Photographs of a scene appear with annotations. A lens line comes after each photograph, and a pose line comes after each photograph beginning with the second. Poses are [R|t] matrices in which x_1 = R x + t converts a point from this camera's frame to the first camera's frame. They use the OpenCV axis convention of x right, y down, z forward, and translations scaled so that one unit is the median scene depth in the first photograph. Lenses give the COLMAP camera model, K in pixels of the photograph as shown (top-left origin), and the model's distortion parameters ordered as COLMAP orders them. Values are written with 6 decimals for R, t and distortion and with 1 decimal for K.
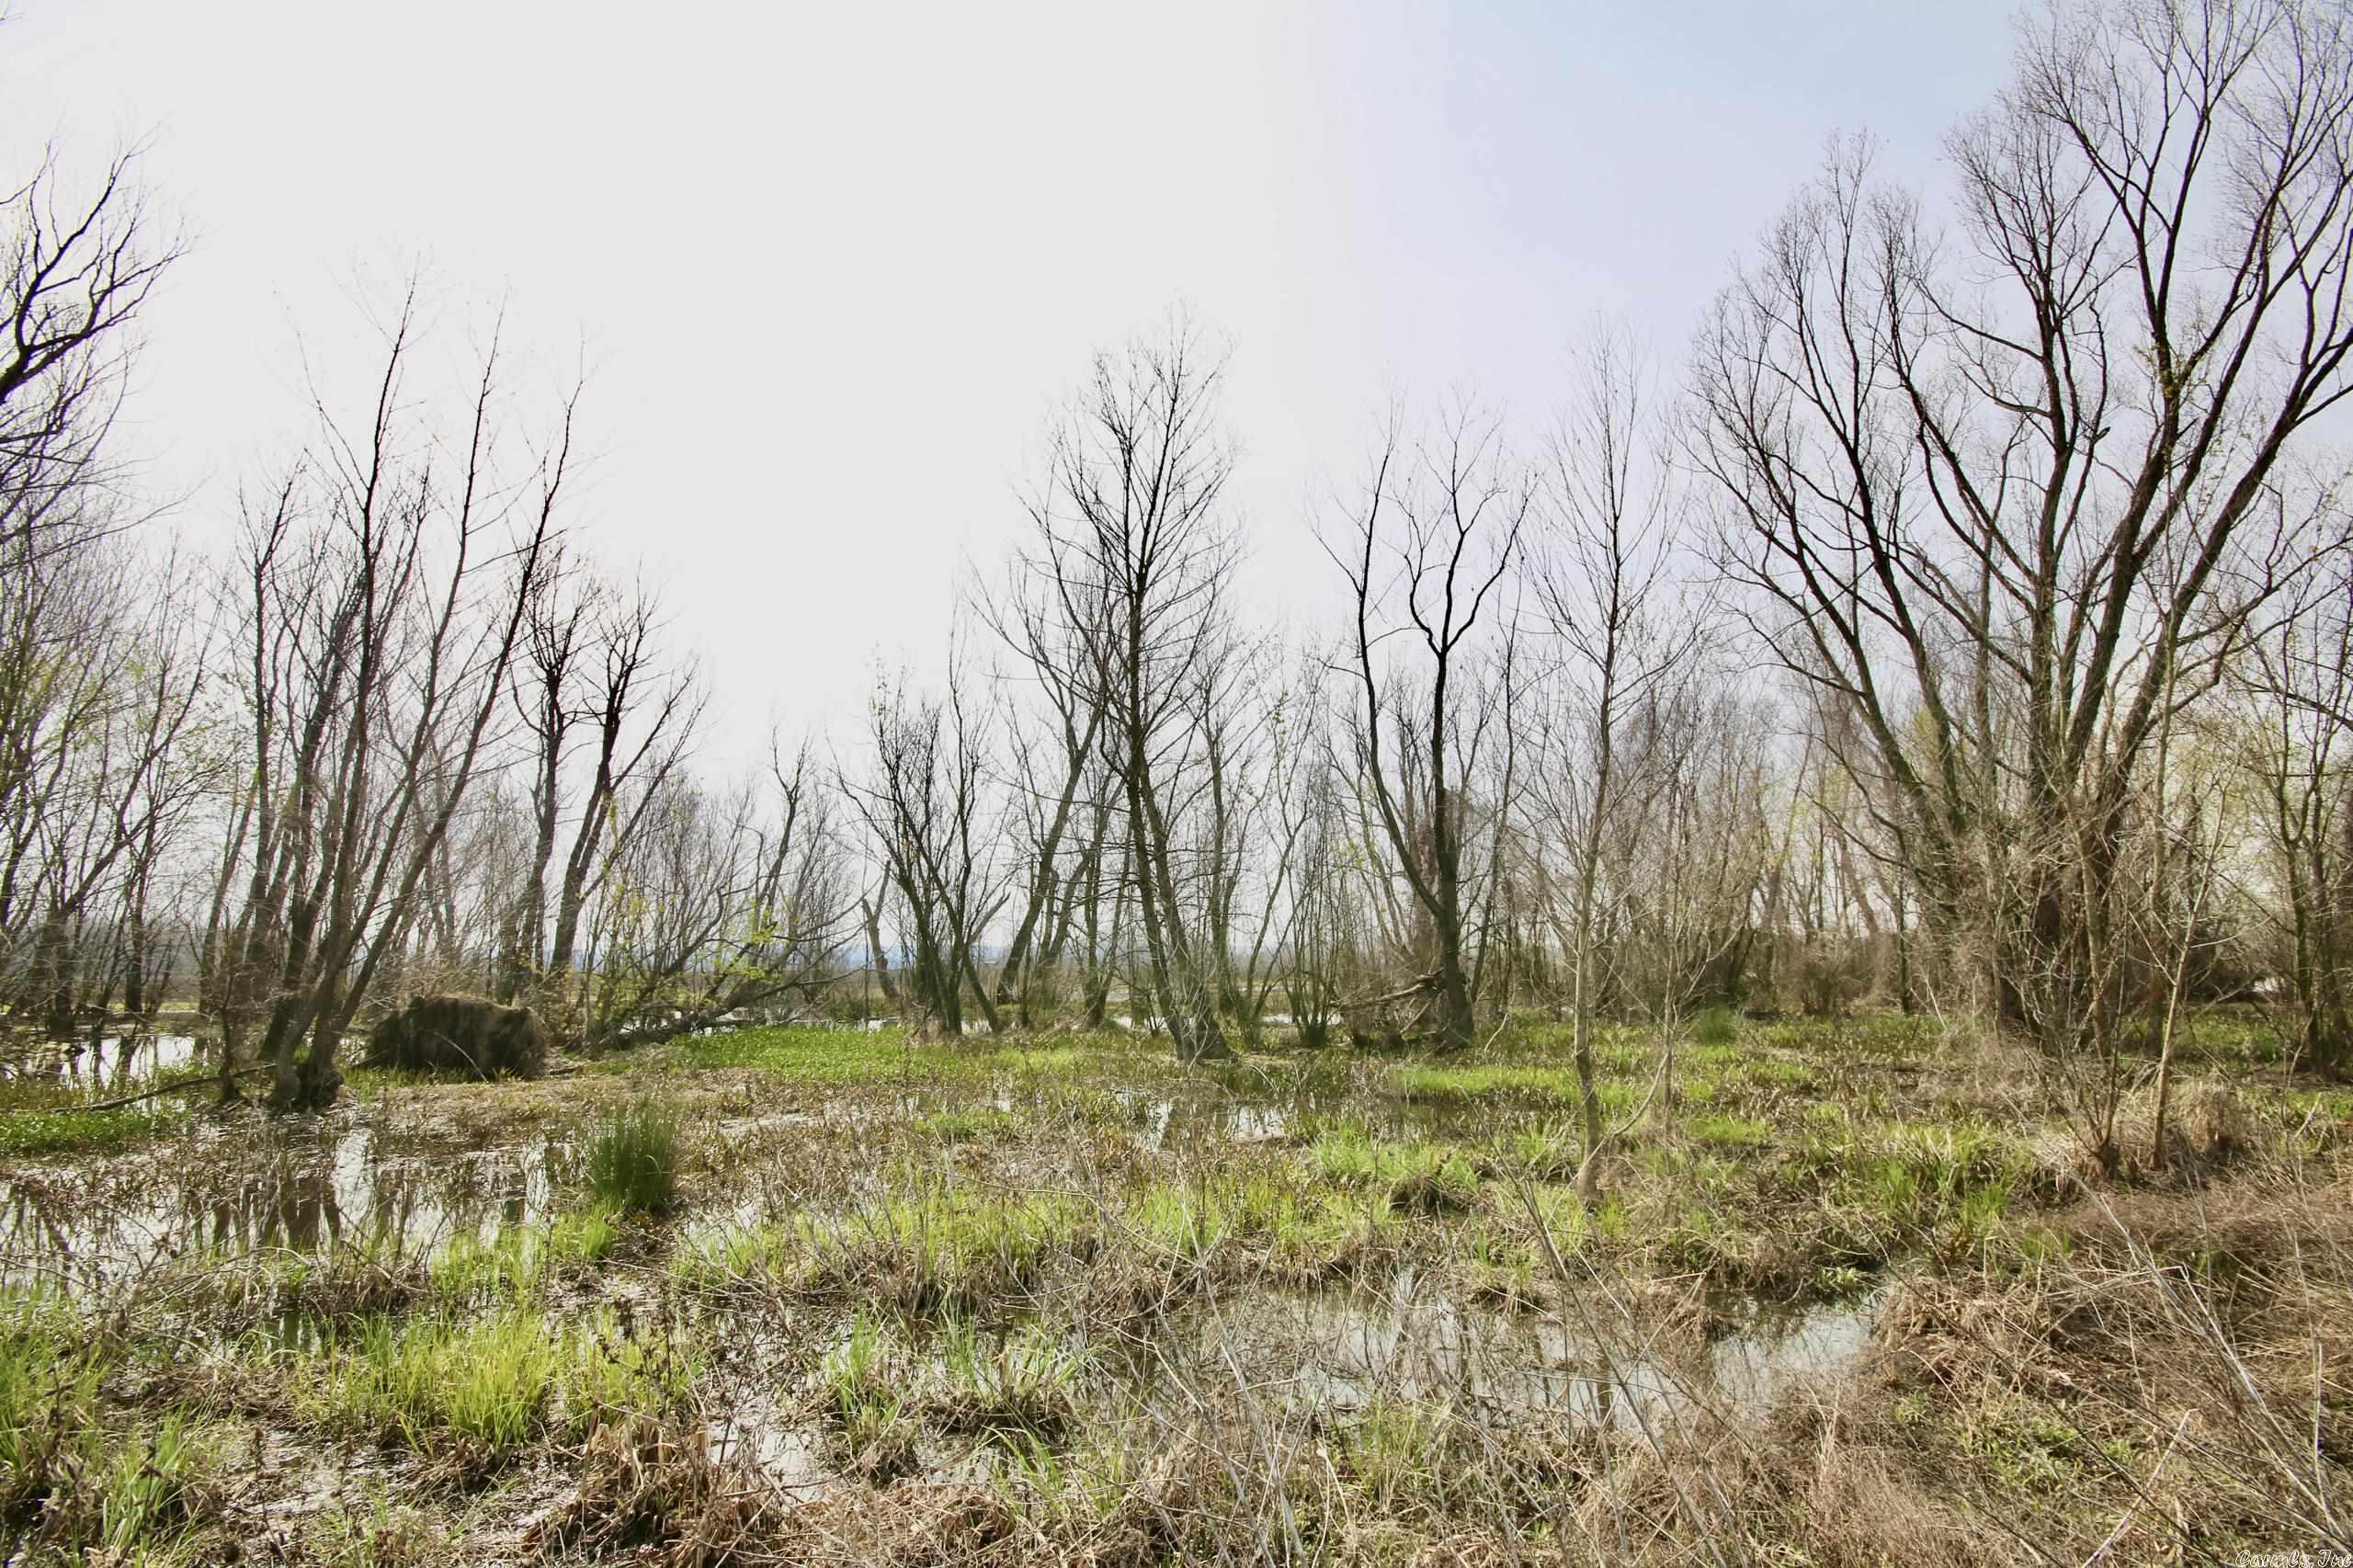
lens RADIAL K [[1017.3, 0, 1176.5], [0, 1017.3, 784.0], [0, 0, 1]] dist [0.021355, -0.014113]
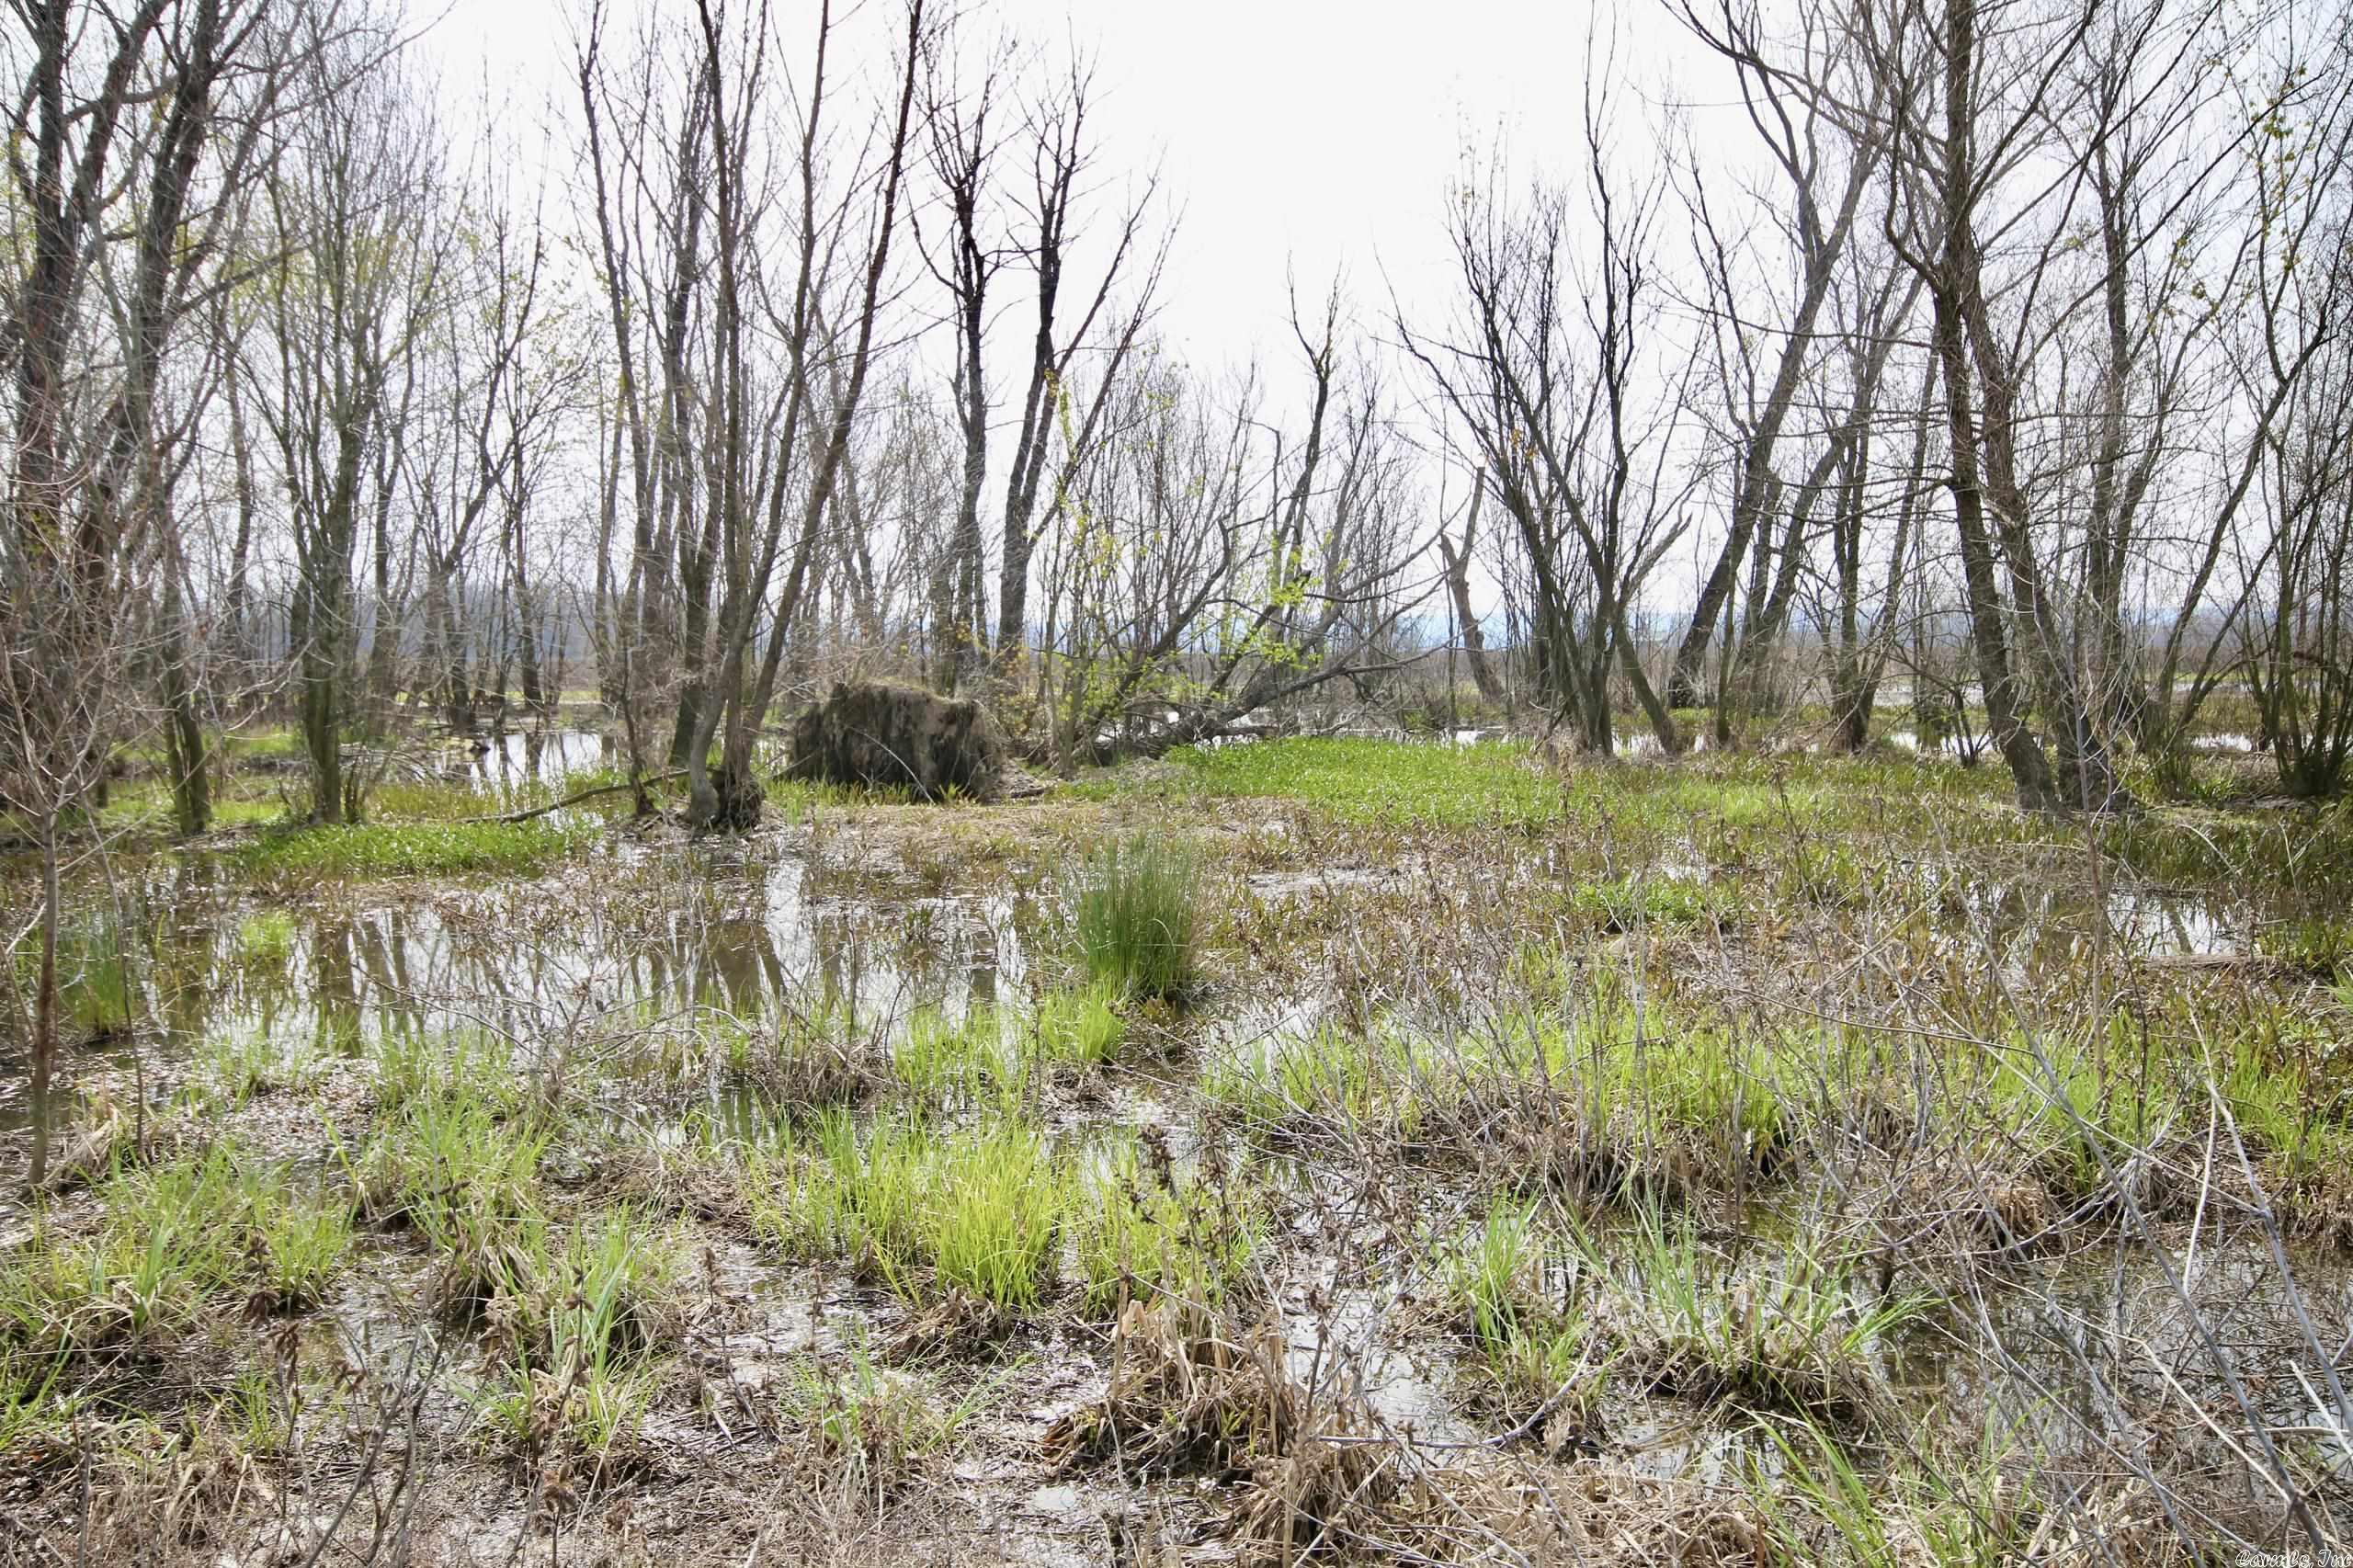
lens RADIAL K [[1153.2, 0, 1175.2], [0, 1153.2, 742.4], [0, 0, 1]] dist [-0.000013, 0.000661]
pose [[0.937331, 0.006299, -0.348385, -0.243927], [0.054632, 0.984814, 0.164793, 0.128272], [0.344132, -0.173498, 0.922752, 0.336302]]
